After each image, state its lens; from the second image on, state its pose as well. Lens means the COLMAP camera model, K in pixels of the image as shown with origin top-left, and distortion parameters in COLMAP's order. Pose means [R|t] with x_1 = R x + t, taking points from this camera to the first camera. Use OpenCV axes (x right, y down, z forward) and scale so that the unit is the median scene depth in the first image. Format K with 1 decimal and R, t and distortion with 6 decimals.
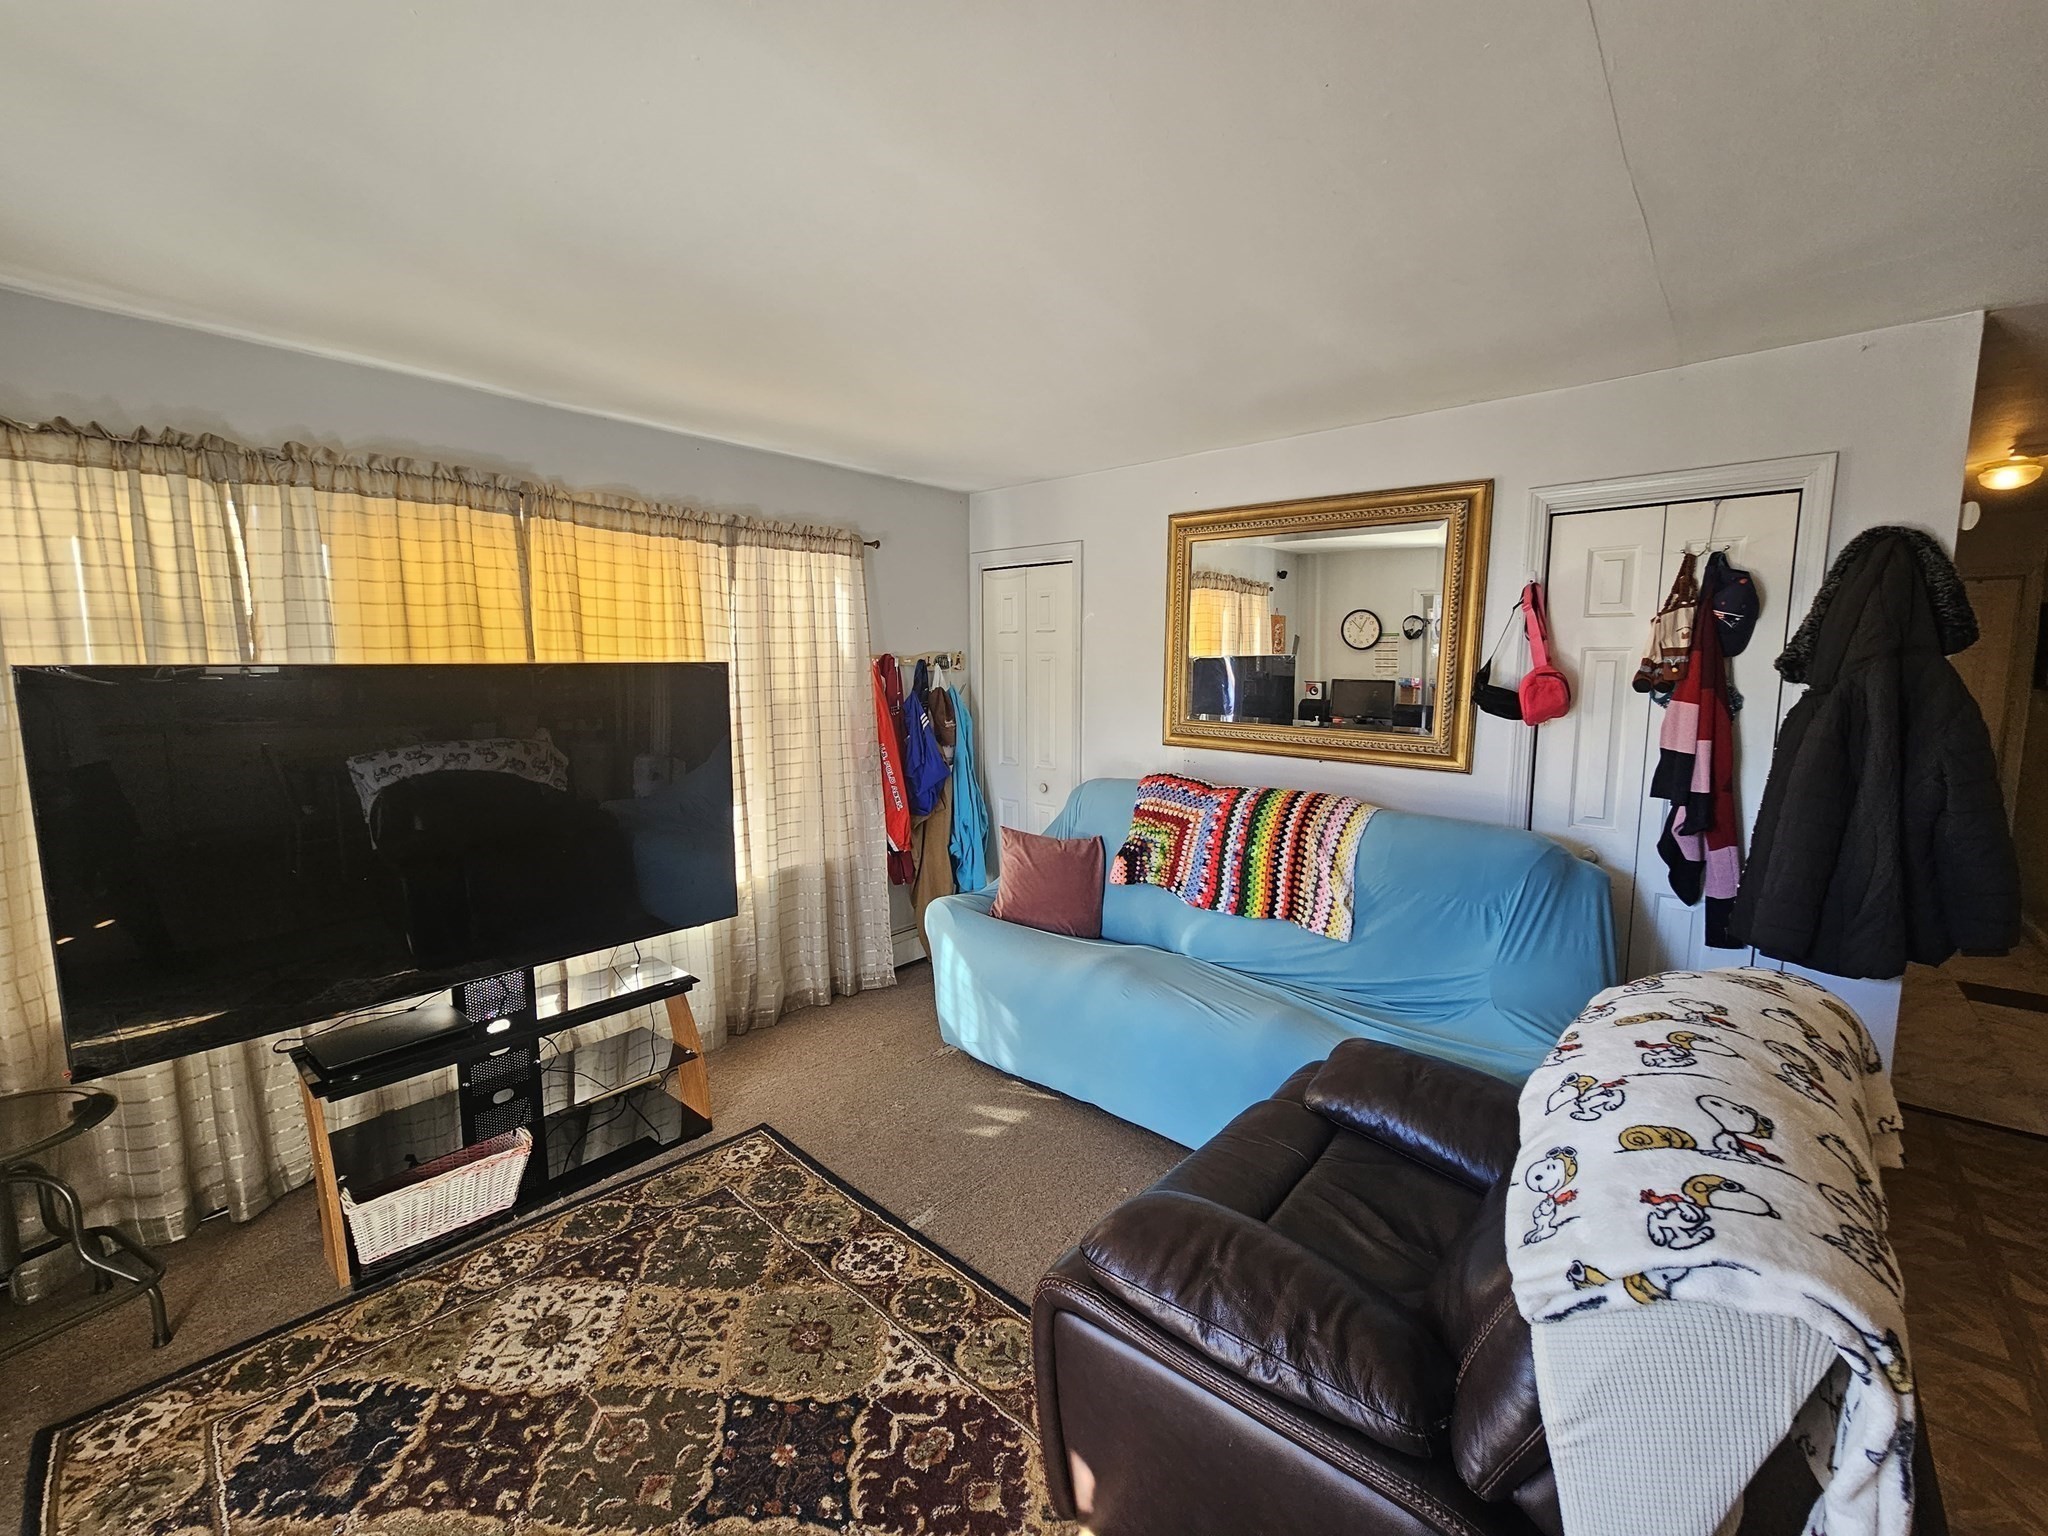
lens RADIAL K [[843.7, 0, 1032.8], [0, 843.7, 764.0], [0, 0, 1]] dist [-0.002435, -0.000185]
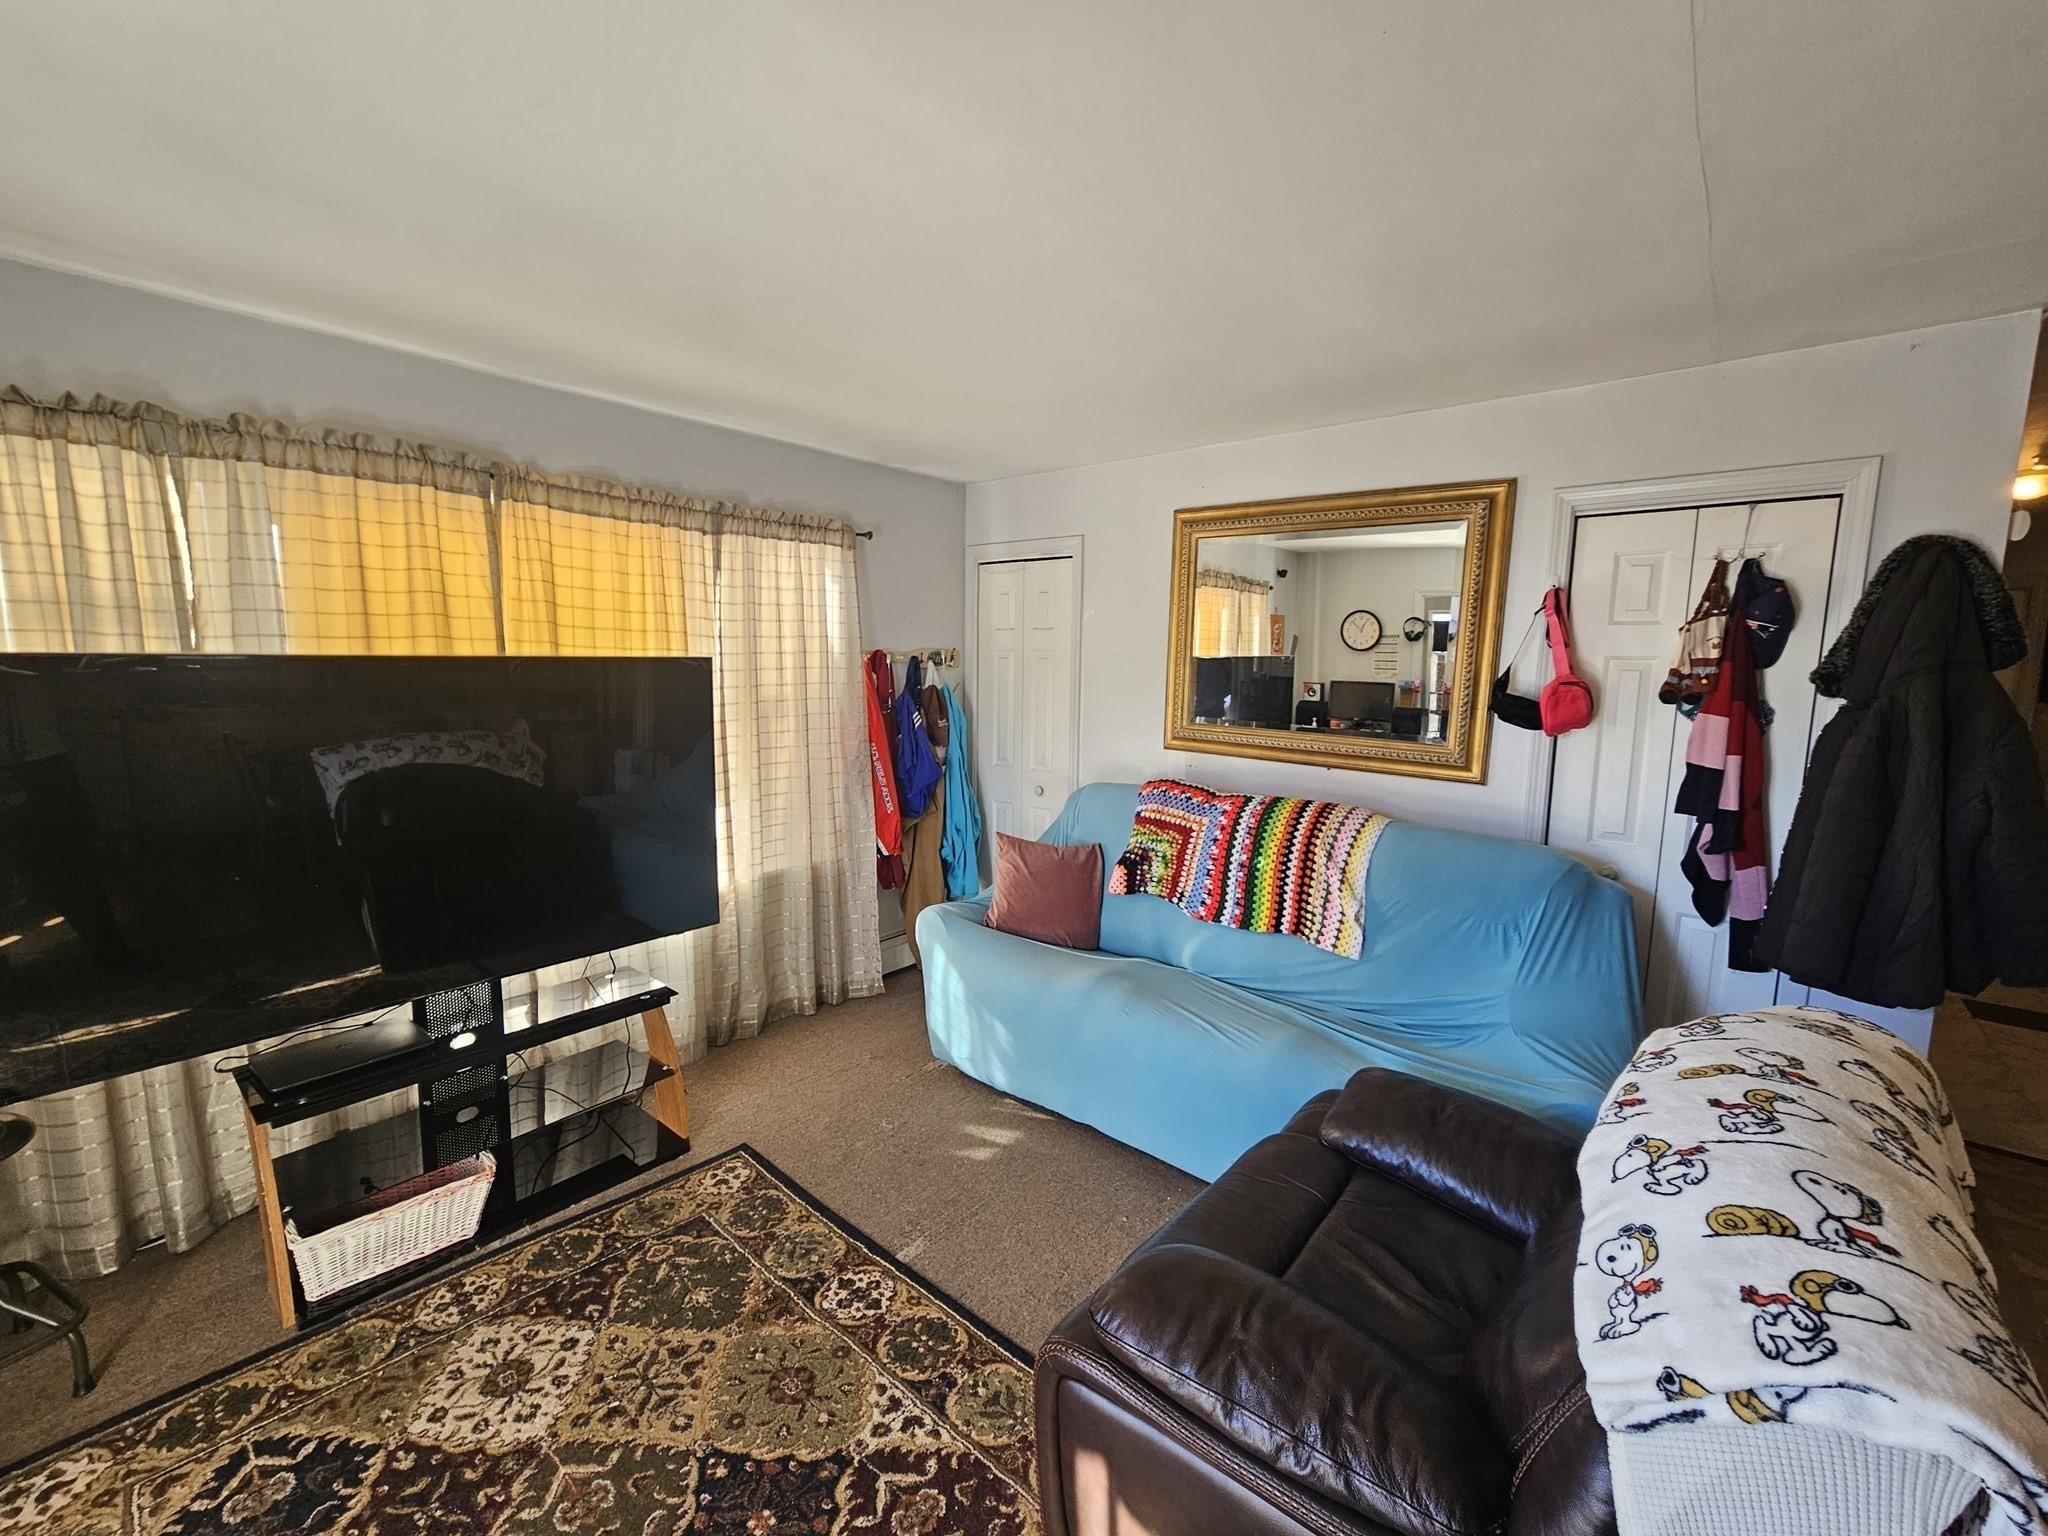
lens RADIAL K [[845.8, 0, 1034.8], [0, 845.8, 767.1], [0, 0, 1]] dist [-0.003252, 0.000633]
pose [[0.999780, 0.013095, 0.016406, -0.014333], [-0.013257, 0.999865, 0.009757, -0.013629], [-0.016276, -0.009972, 0.999818, 0.051475]]
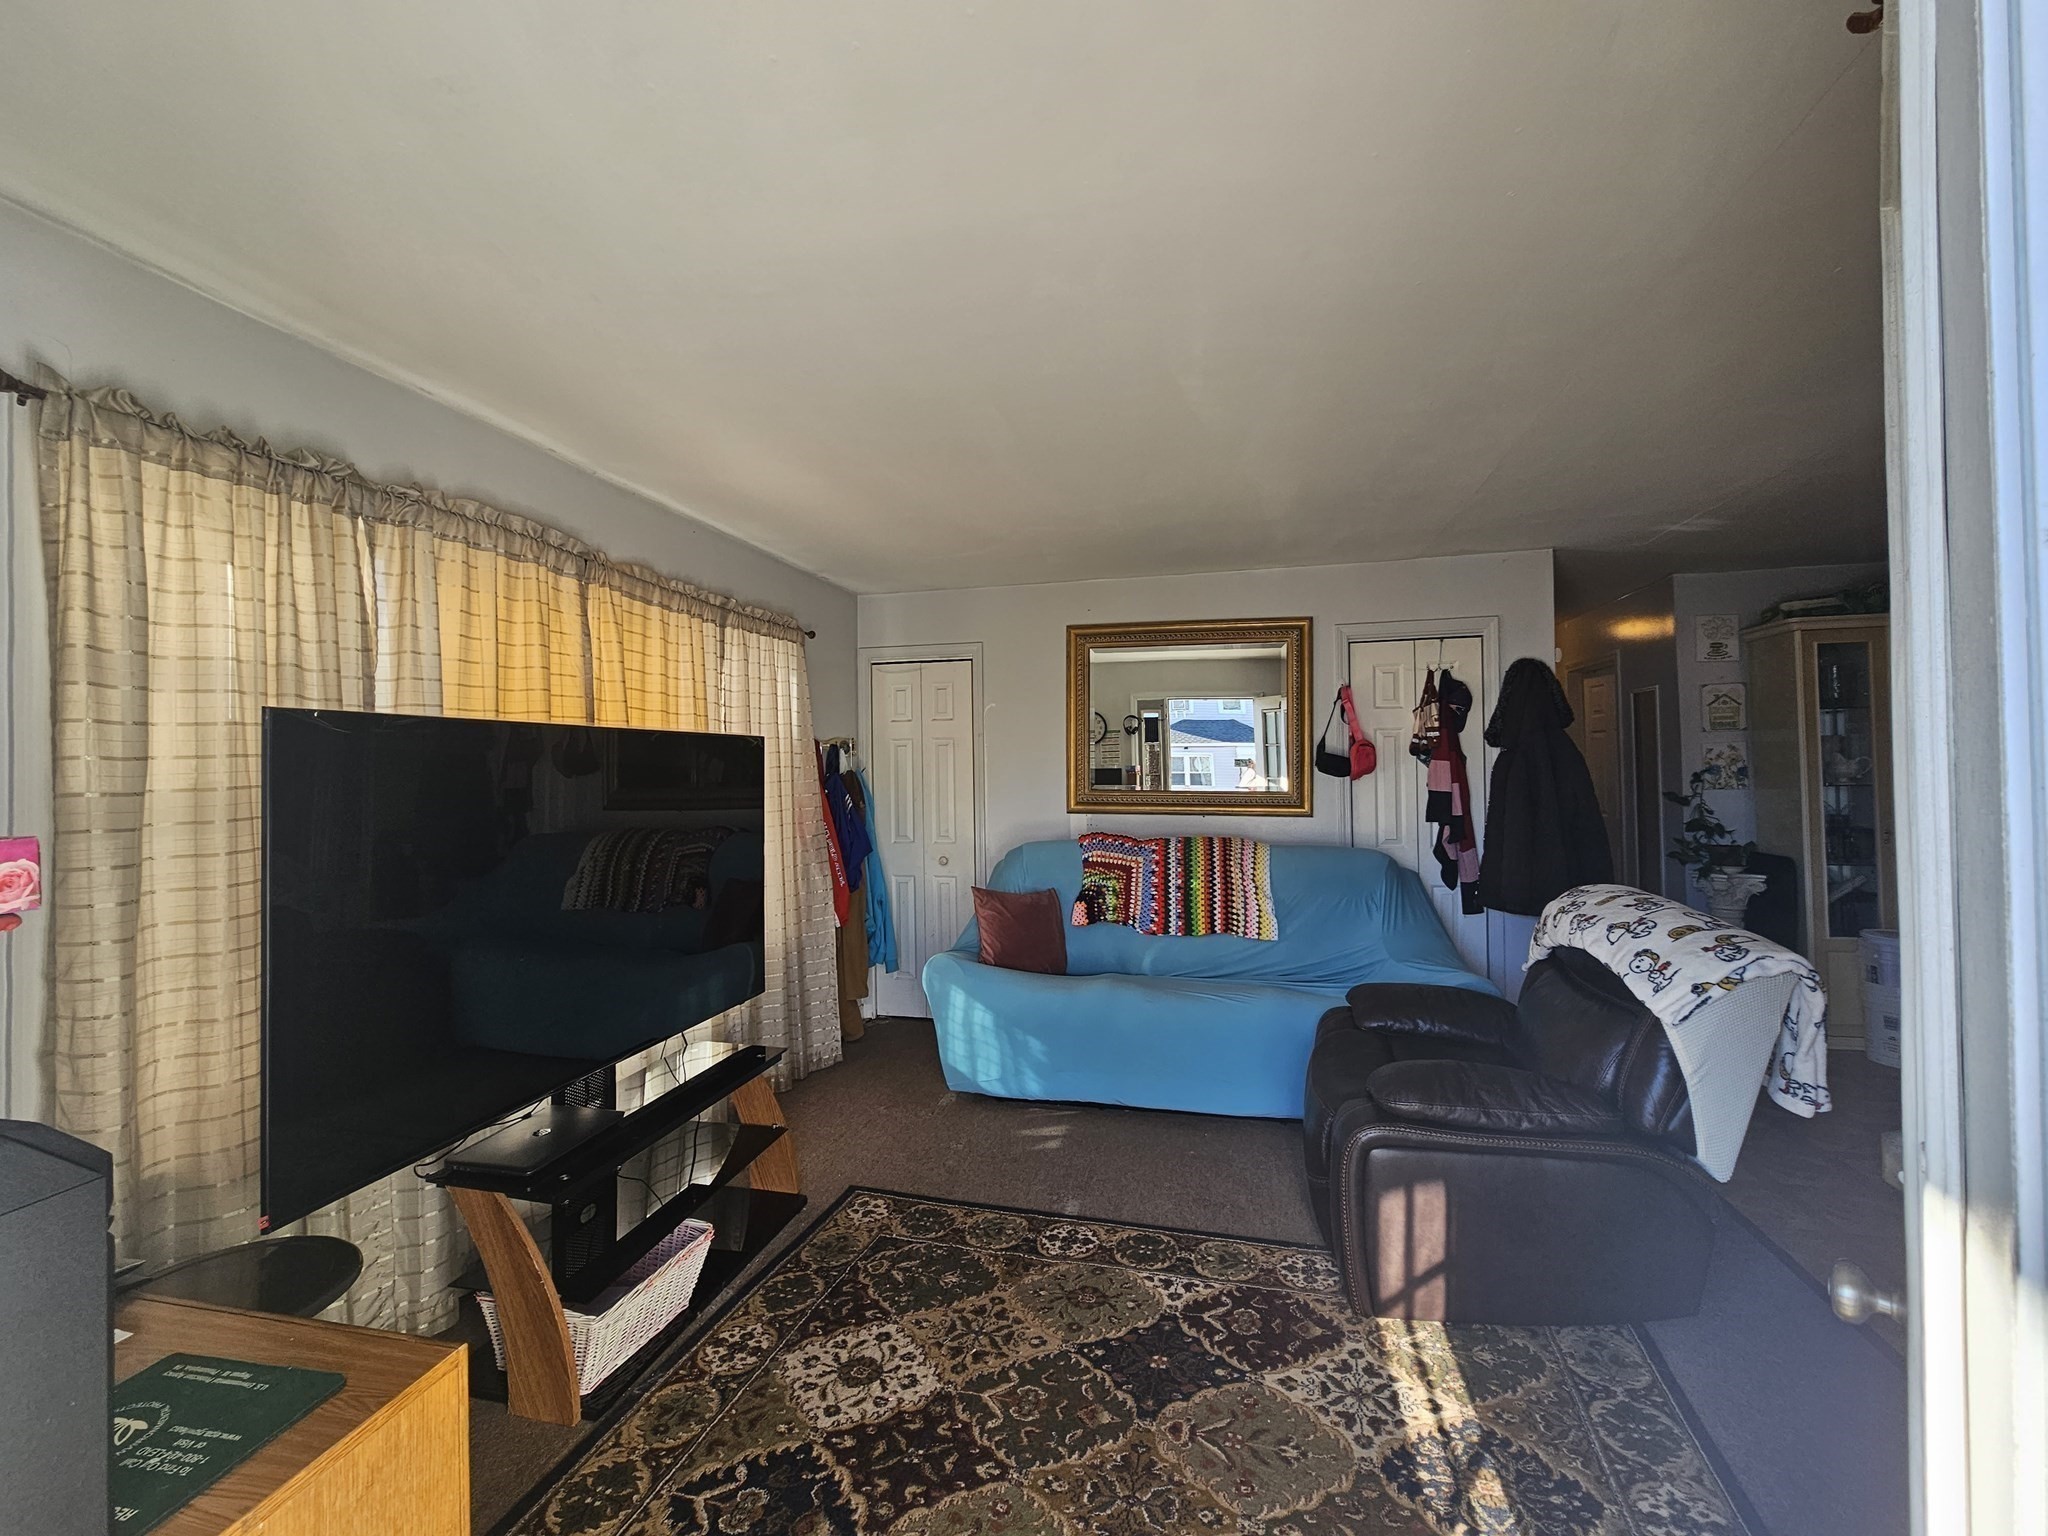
lens RADIAL K [[845.8, 0, 1034.8], [0, 845.8, 767.1], [0, 0, 1]] dist [-0.003252, 0.000633]
pose [[0.886526, -0.010285, 0.462564, -0.662963], [0.070084, 0.991202, -0.112282, 0.066582], [-0.457339, 0.131959, 0.879447, -0.061396]]
